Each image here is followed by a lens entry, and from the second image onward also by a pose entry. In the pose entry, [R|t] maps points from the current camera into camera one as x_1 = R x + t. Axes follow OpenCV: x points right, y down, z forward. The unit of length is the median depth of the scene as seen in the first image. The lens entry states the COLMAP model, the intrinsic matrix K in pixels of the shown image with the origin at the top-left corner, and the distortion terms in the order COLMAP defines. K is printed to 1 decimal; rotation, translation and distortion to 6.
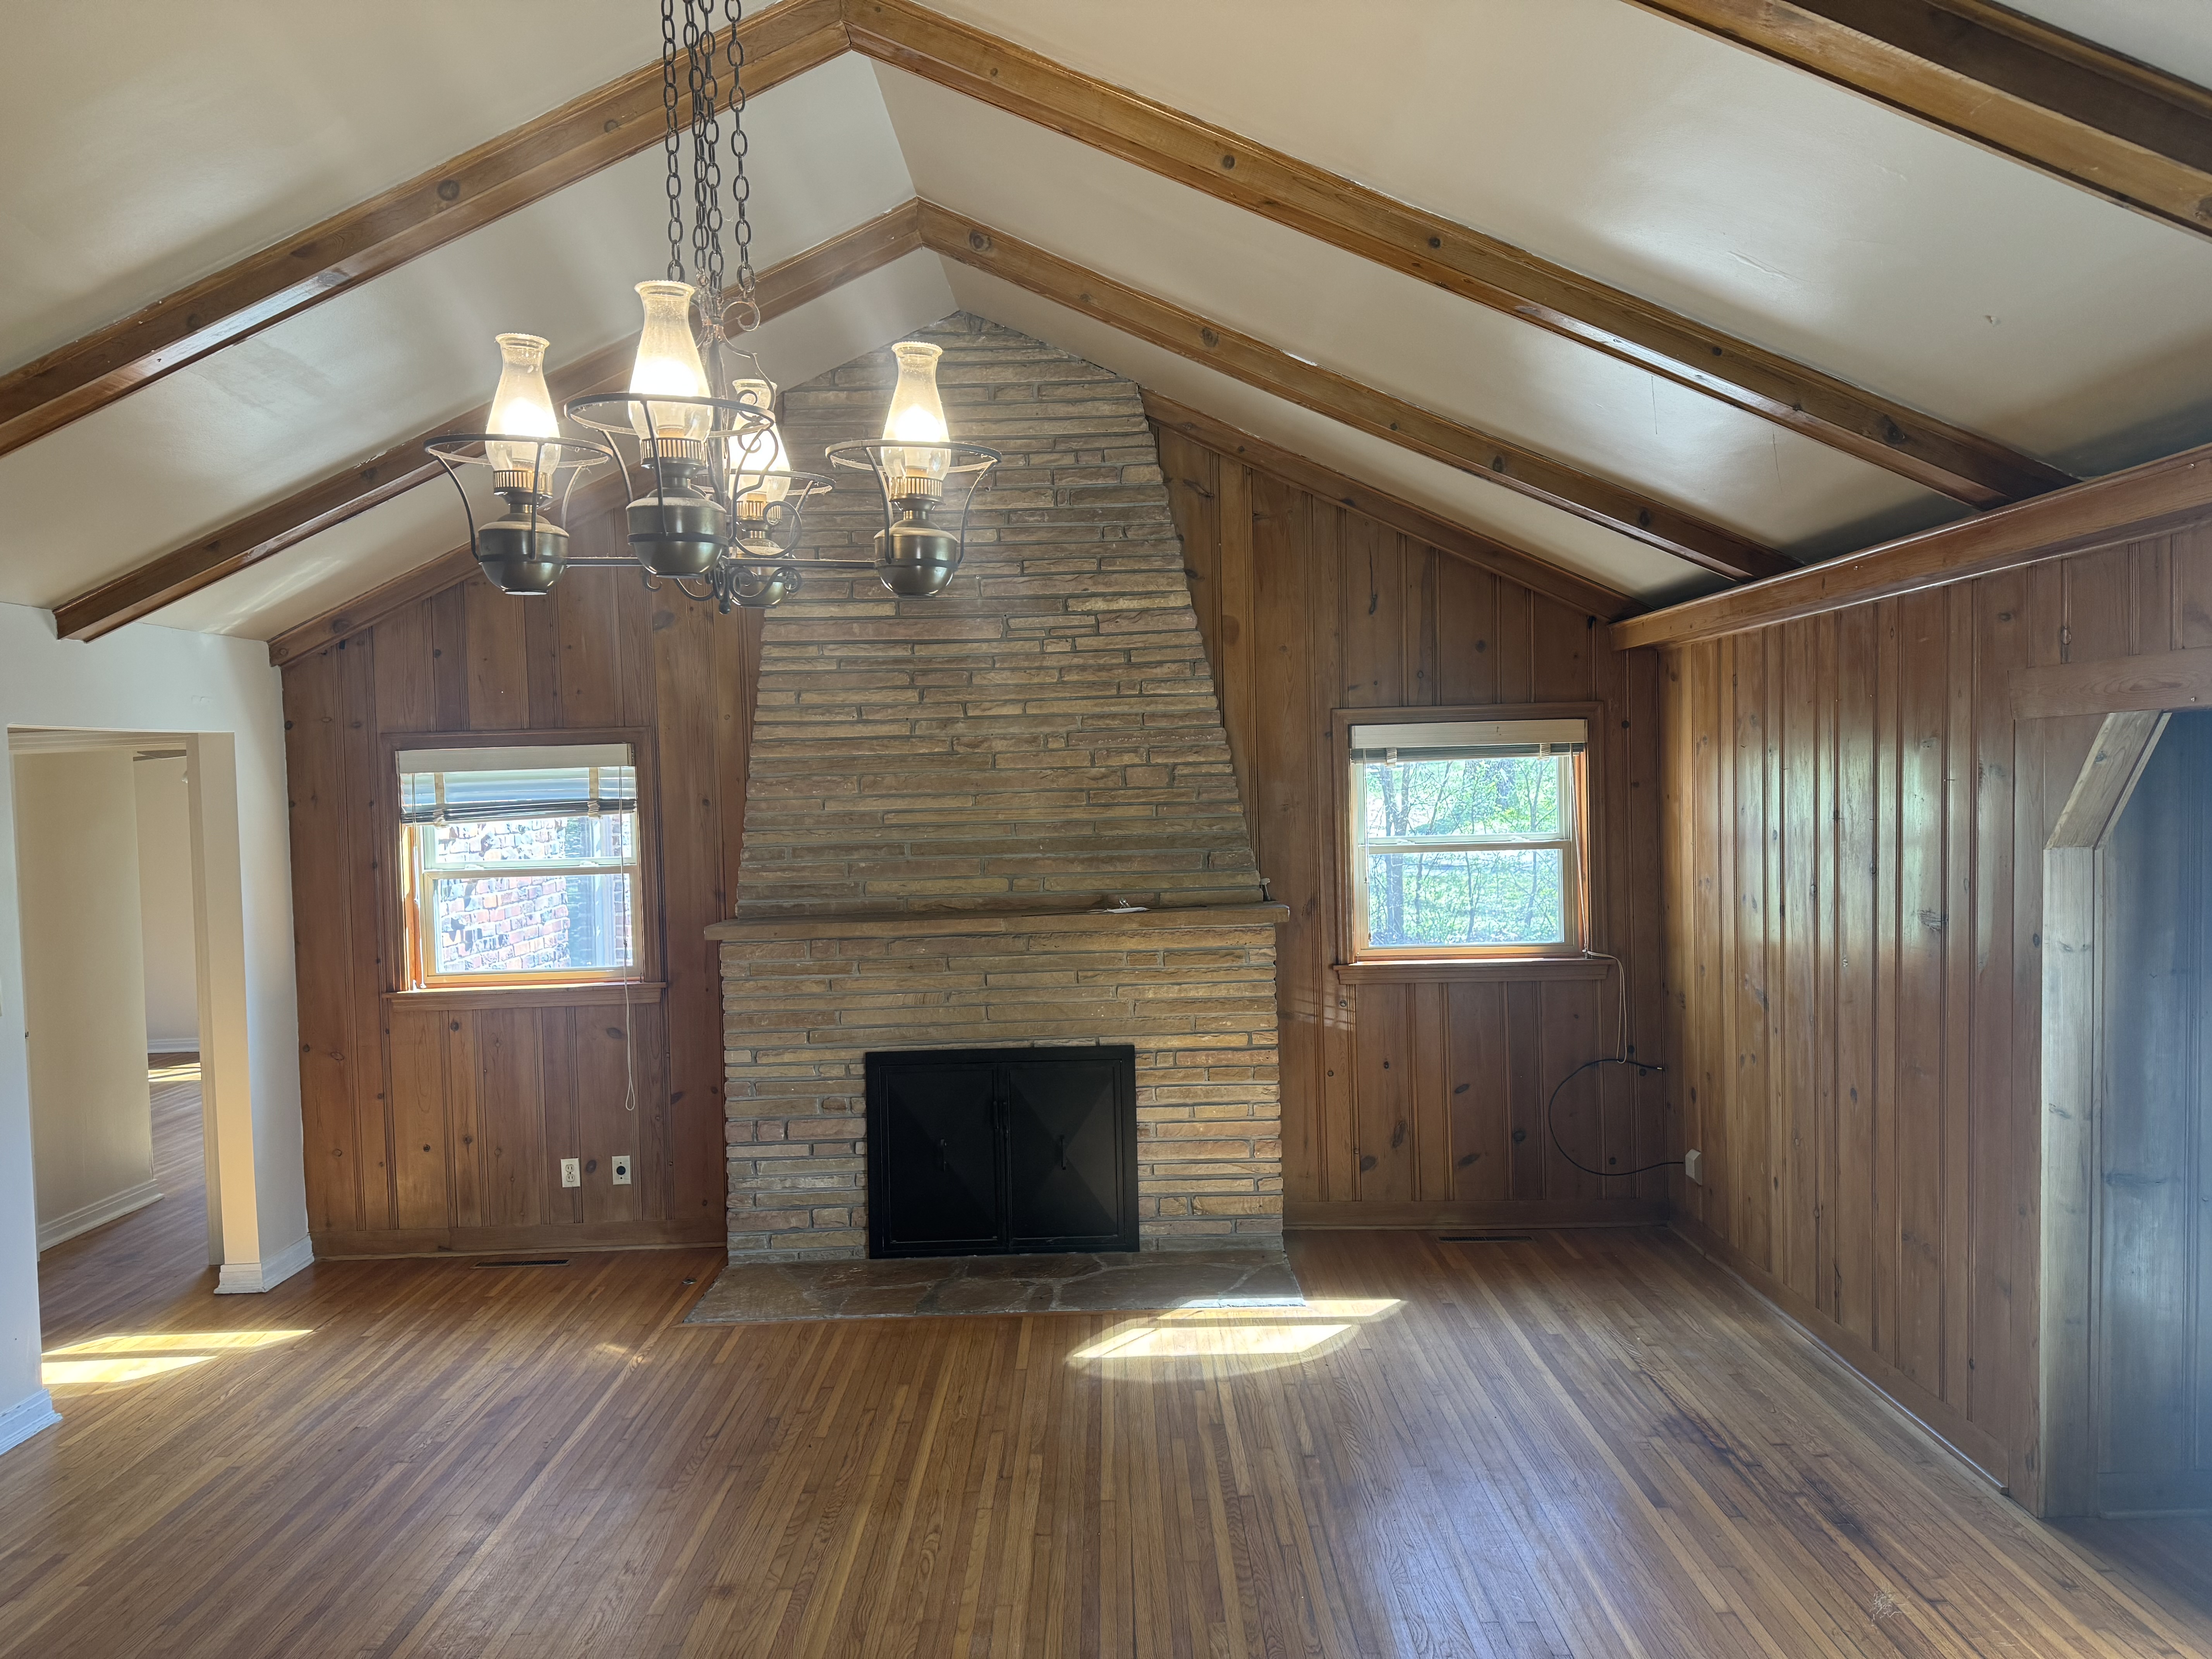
lens RADIAL K [[1524.8, 0, 1115.8], [0, 1524.8, 830.4], [0, 0, 1]] dist [0.157423, -0.289618]
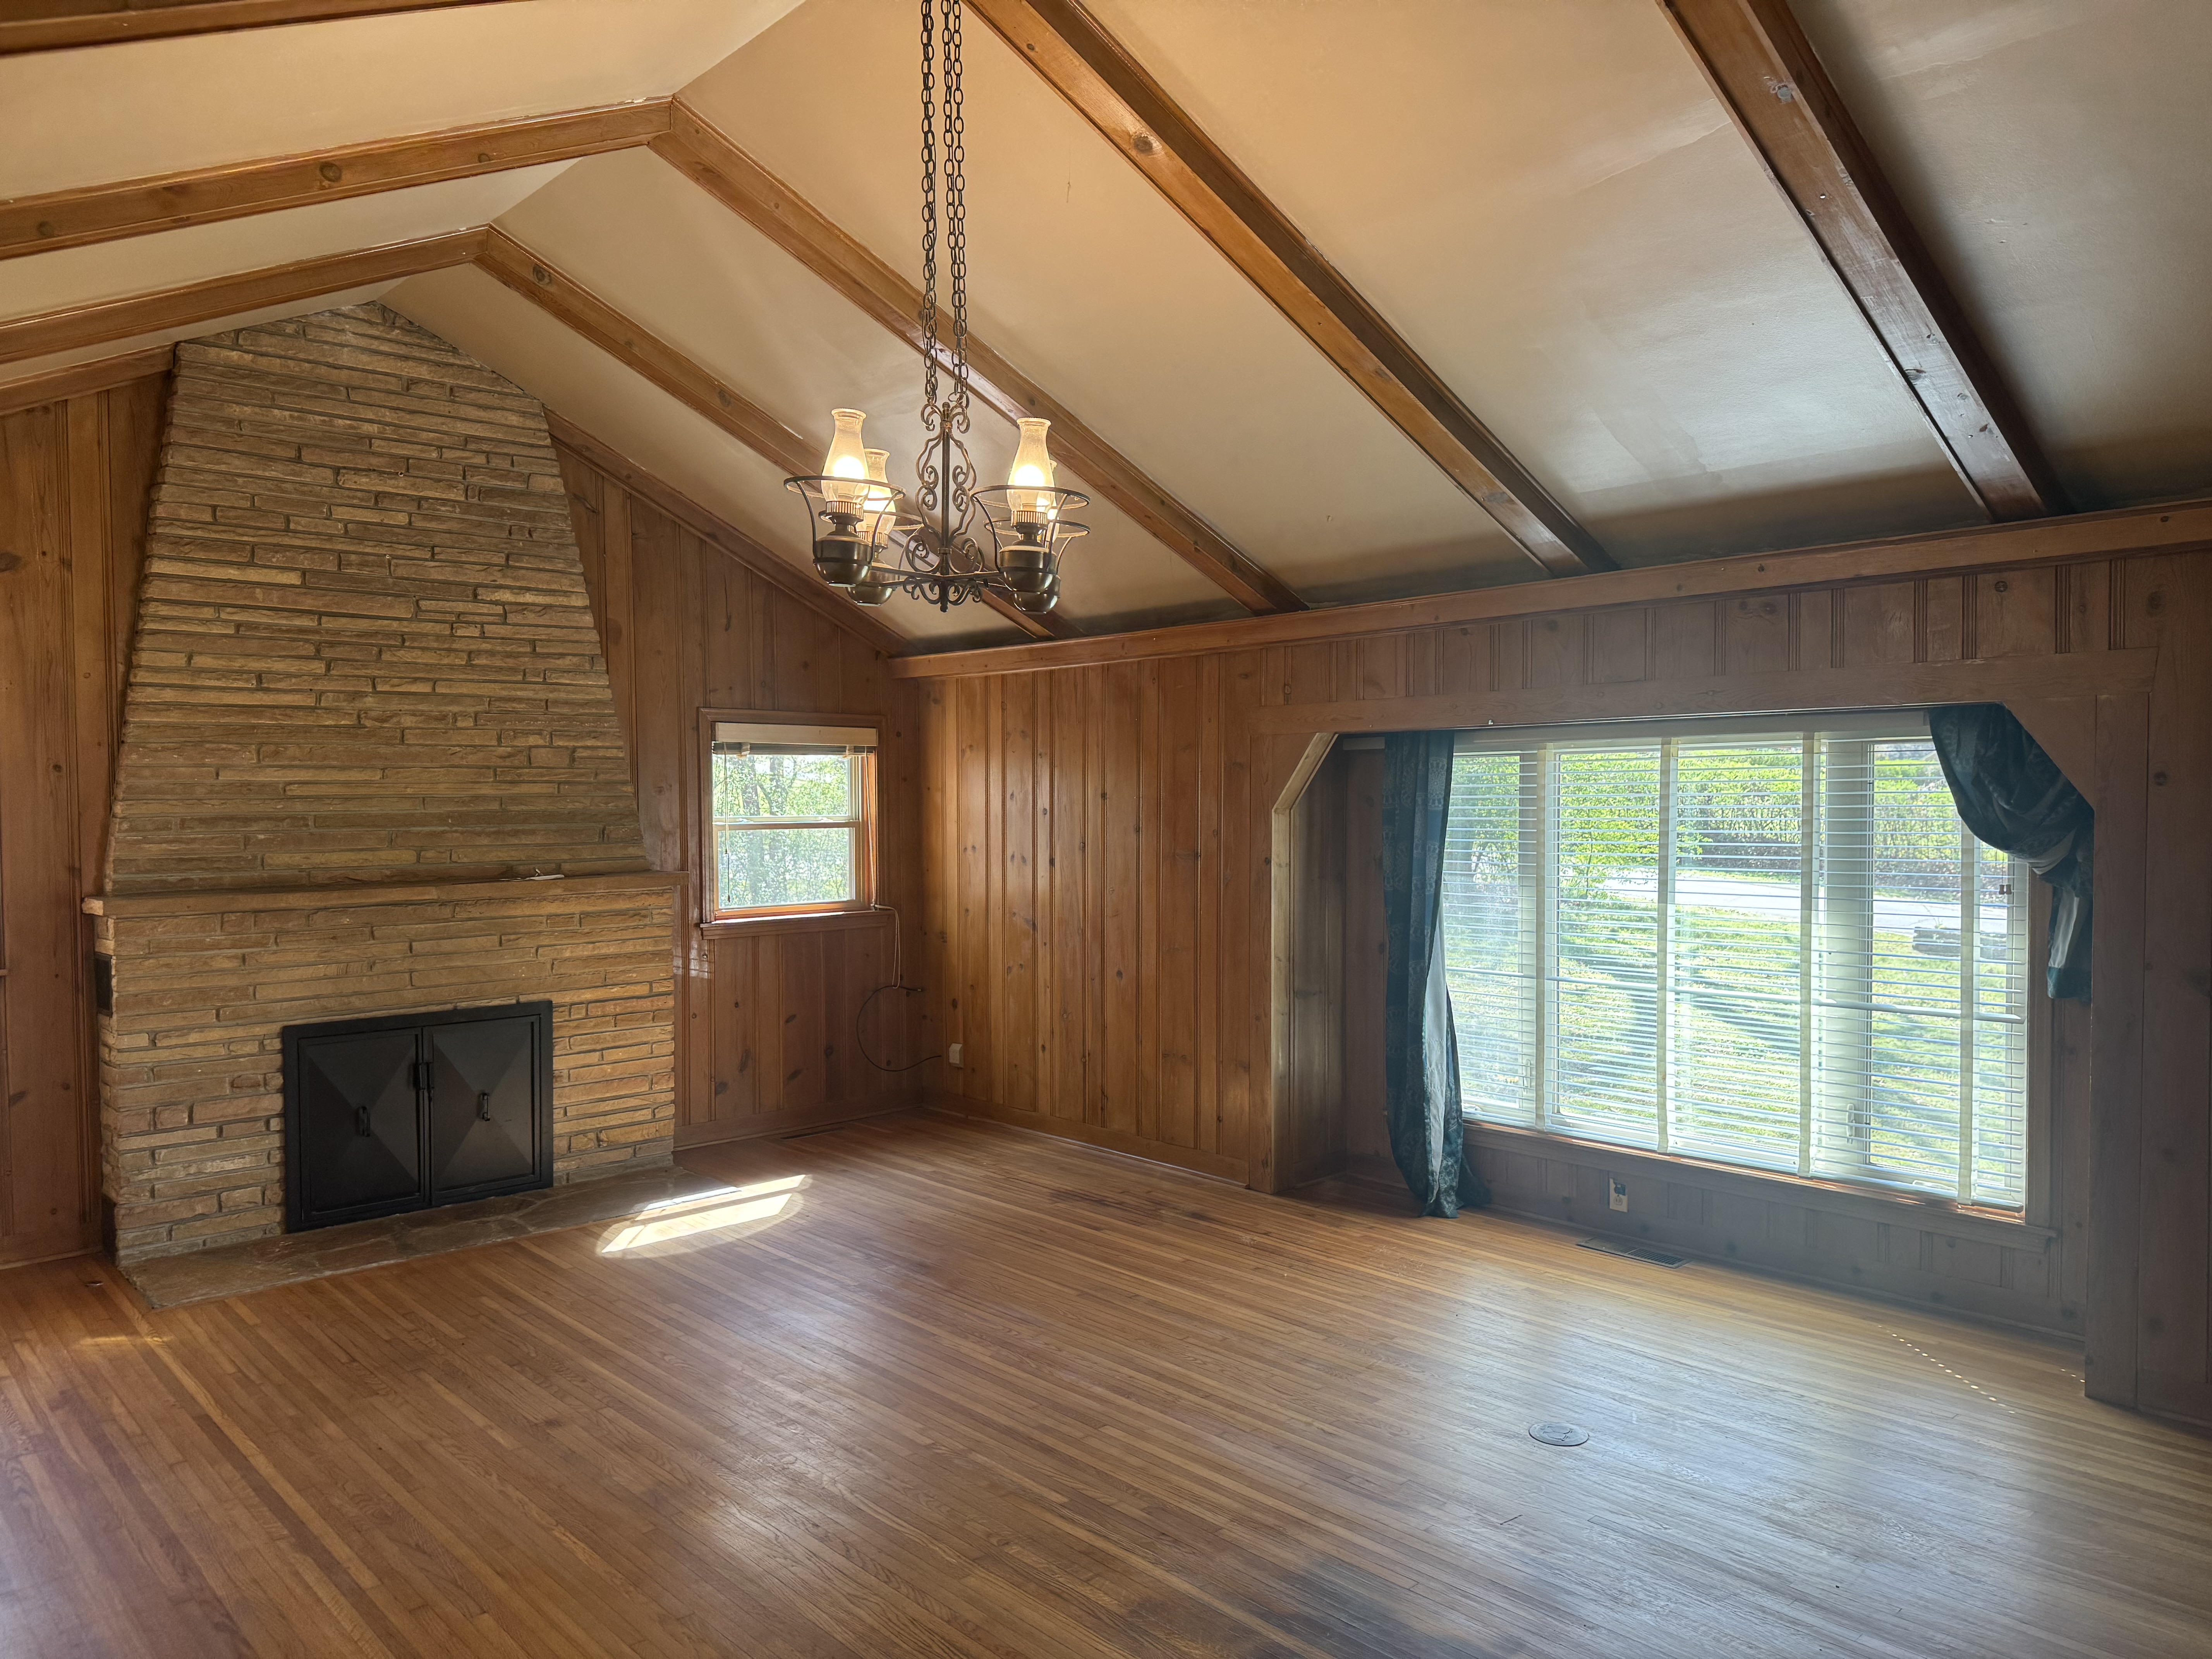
lens RADIAL K [[1524.8, 0, 1115.8], [0, 1524.8, 830.4], [0, 0, 1]] dist [0.157423, -0.289618]
pose [[0.727746, 0.006049, 0.685820, -0.449530], [0.008302, 0.999810, -0.017628, 0.040523], [-0.685797, 0.018523, 0.727558, -0.089372]]
